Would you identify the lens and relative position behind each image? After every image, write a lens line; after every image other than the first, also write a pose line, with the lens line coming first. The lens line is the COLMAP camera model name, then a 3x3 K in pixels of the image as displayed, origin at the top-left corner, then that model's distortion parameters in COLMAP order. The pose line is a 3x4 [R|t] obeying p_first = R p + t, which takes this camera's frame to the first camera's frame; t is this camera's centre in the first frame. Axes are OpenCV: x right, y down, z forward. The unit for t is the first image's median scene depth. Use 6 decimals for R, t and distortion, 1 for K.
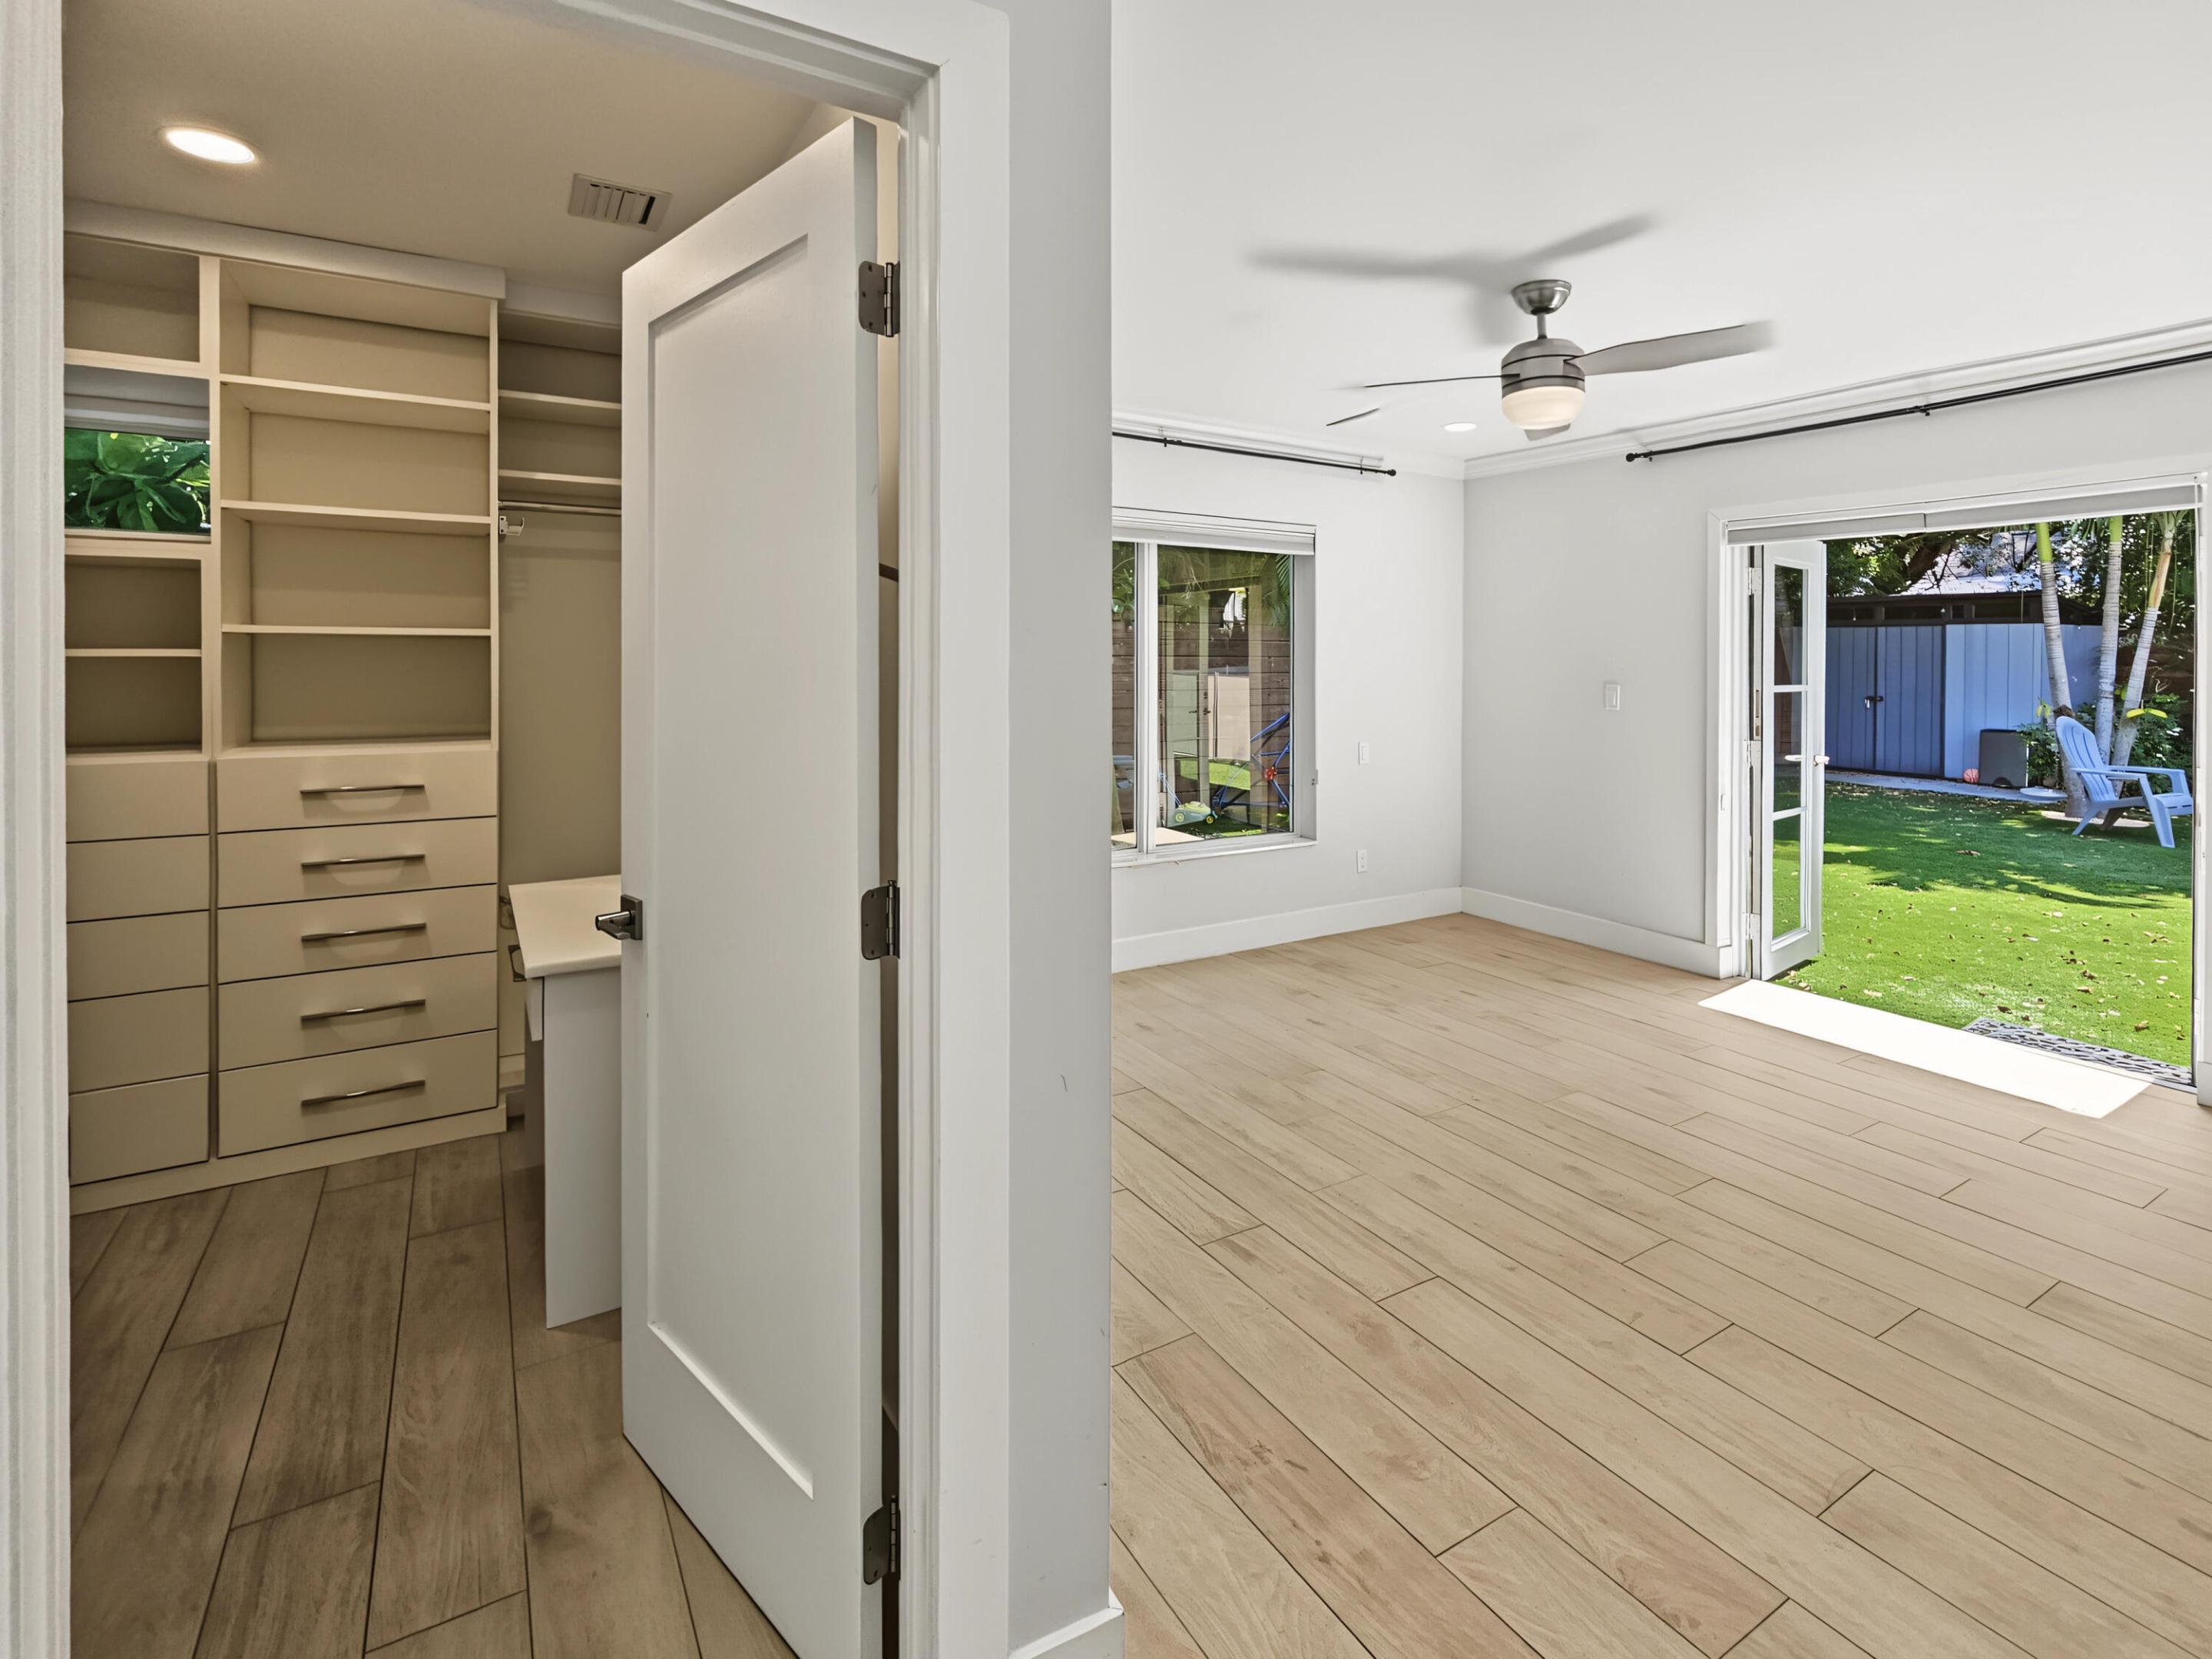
lens RADIAL K [[1083.4, 0, 1157.2], [0, 1083.4, 651.9], [0, 0, 1]] dist [-0.003403, -0.000123]
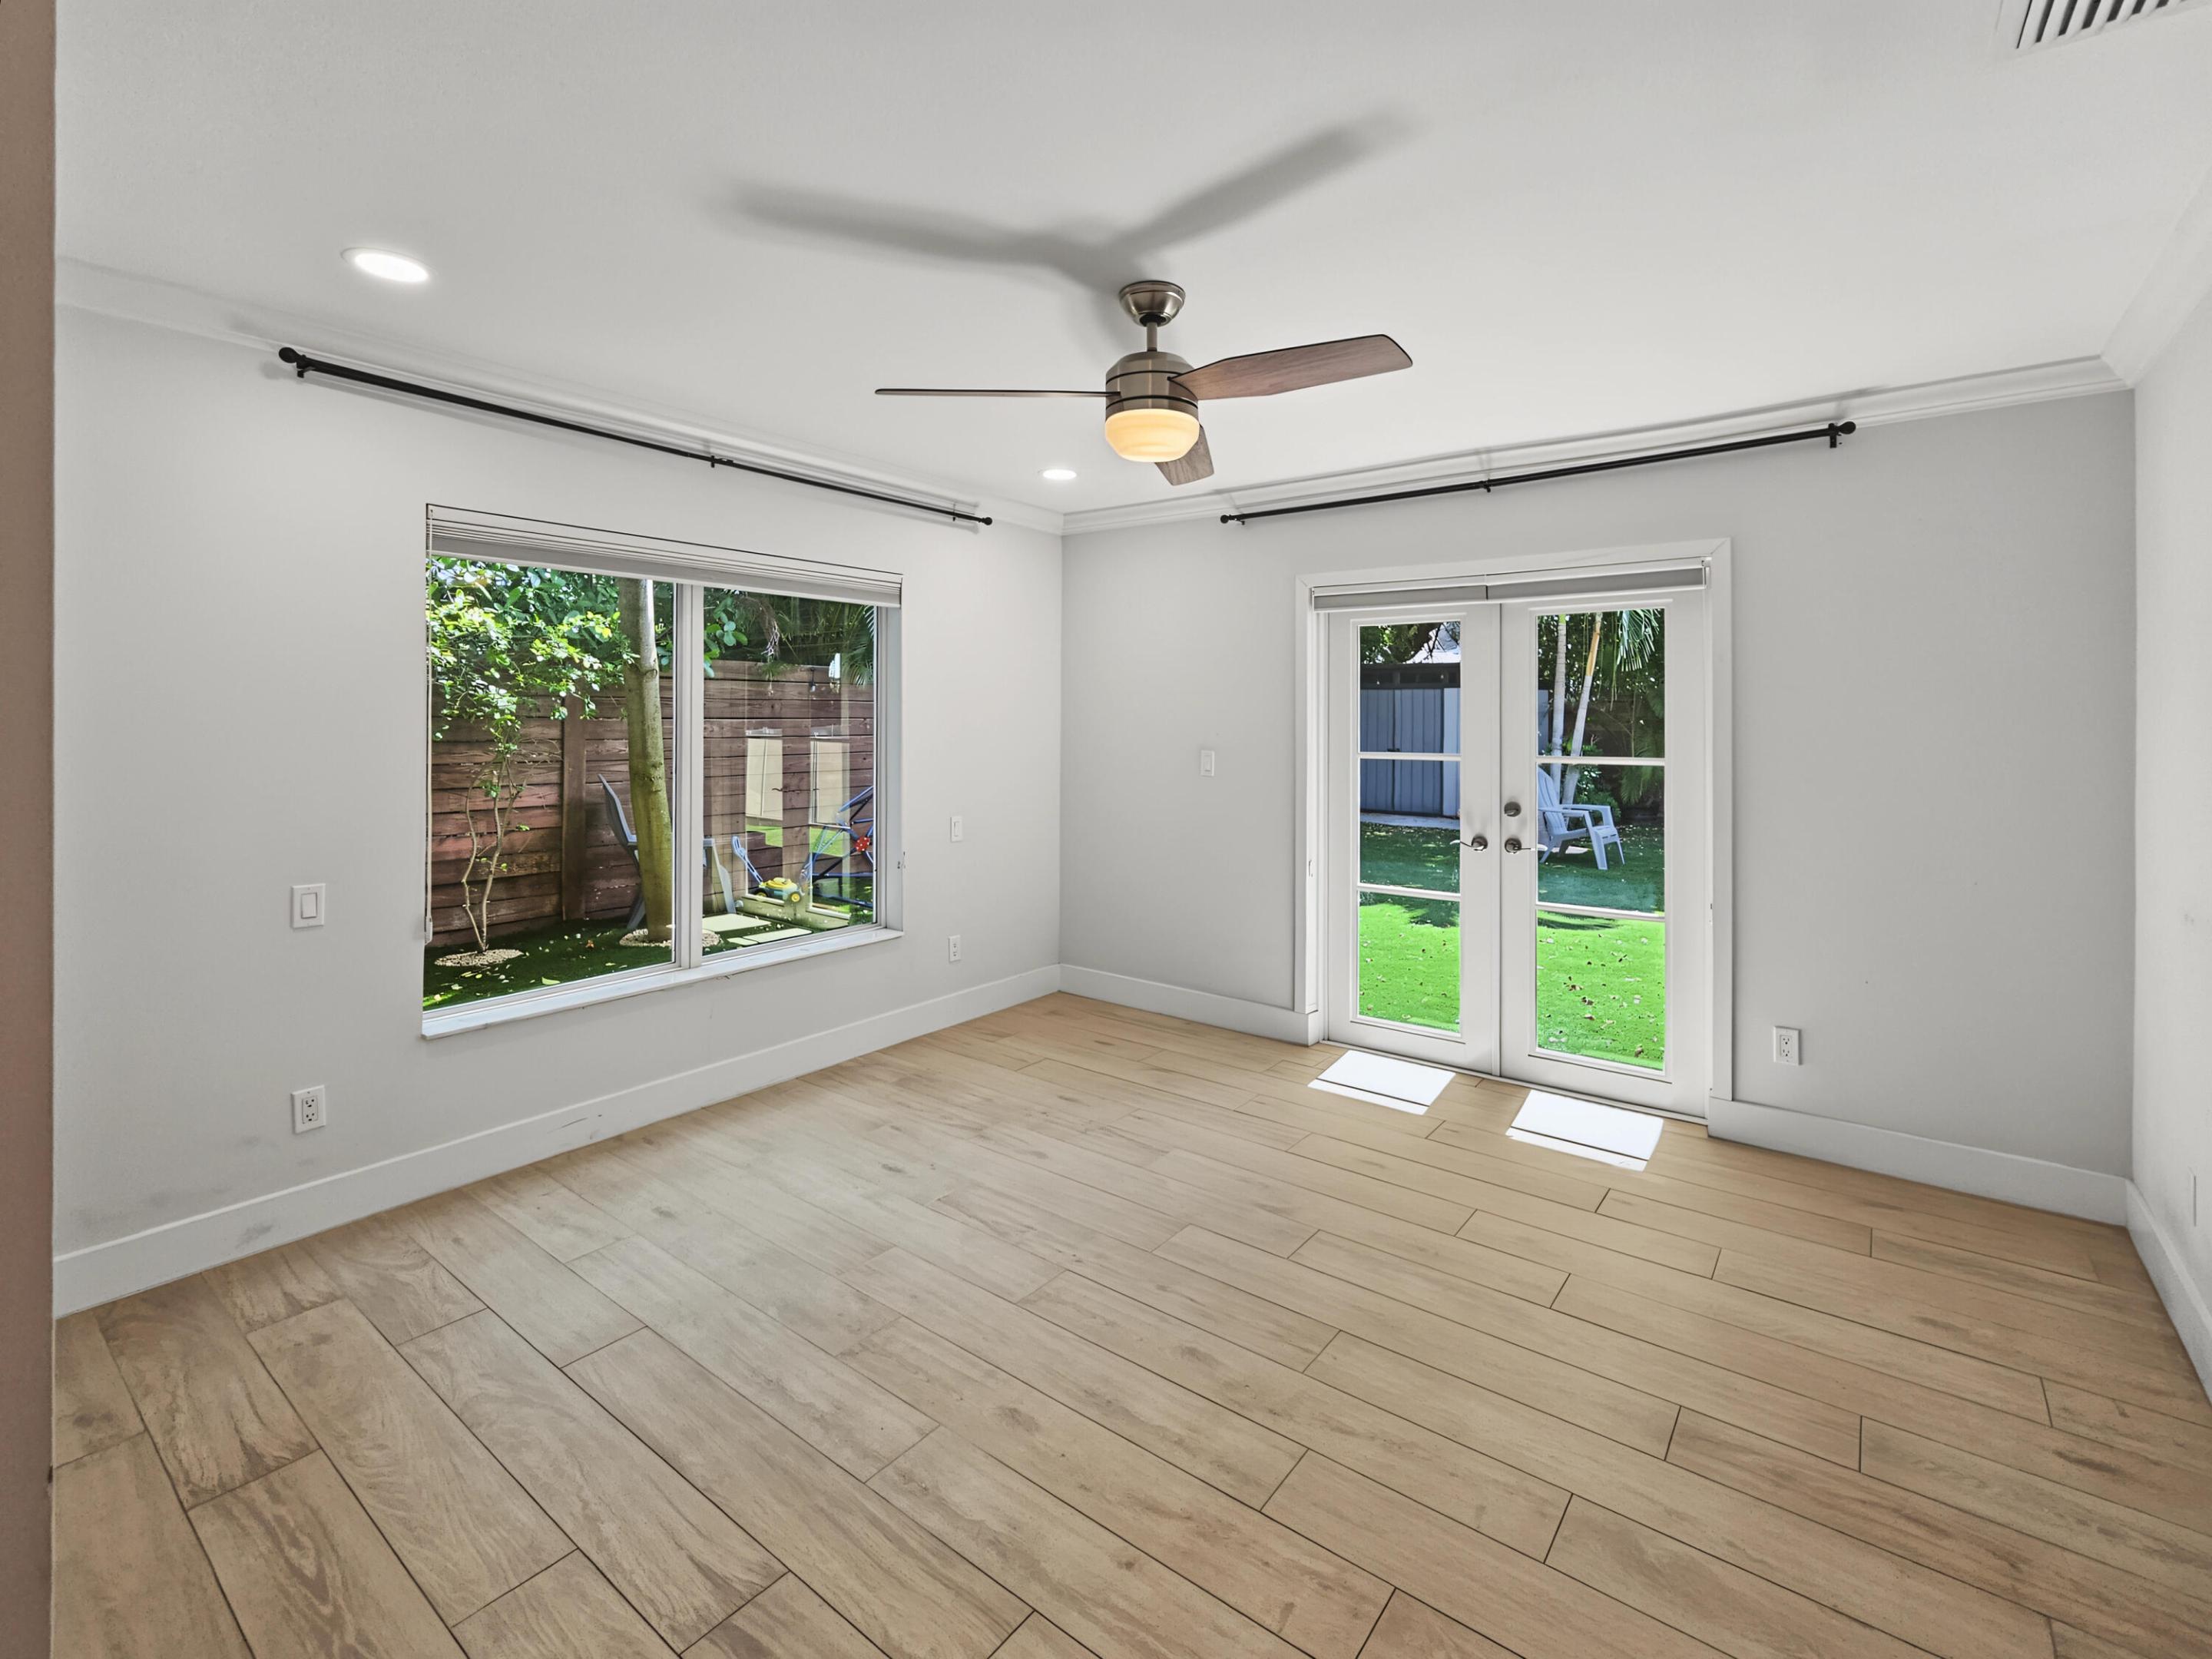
lens RADIAL K [[1062.8, 0, 1109.3], [0, 1062.8, 802.0], [0, 0, 1]] dist [-0.003723, -0.000669]
pose [[0.948776, -0.024302, 0.315015, 0.051367], [-0.002876, 0.996332, 0.085524, -0.009215], [-0.315937, -0.082049, 0.945226, 0.189597]]
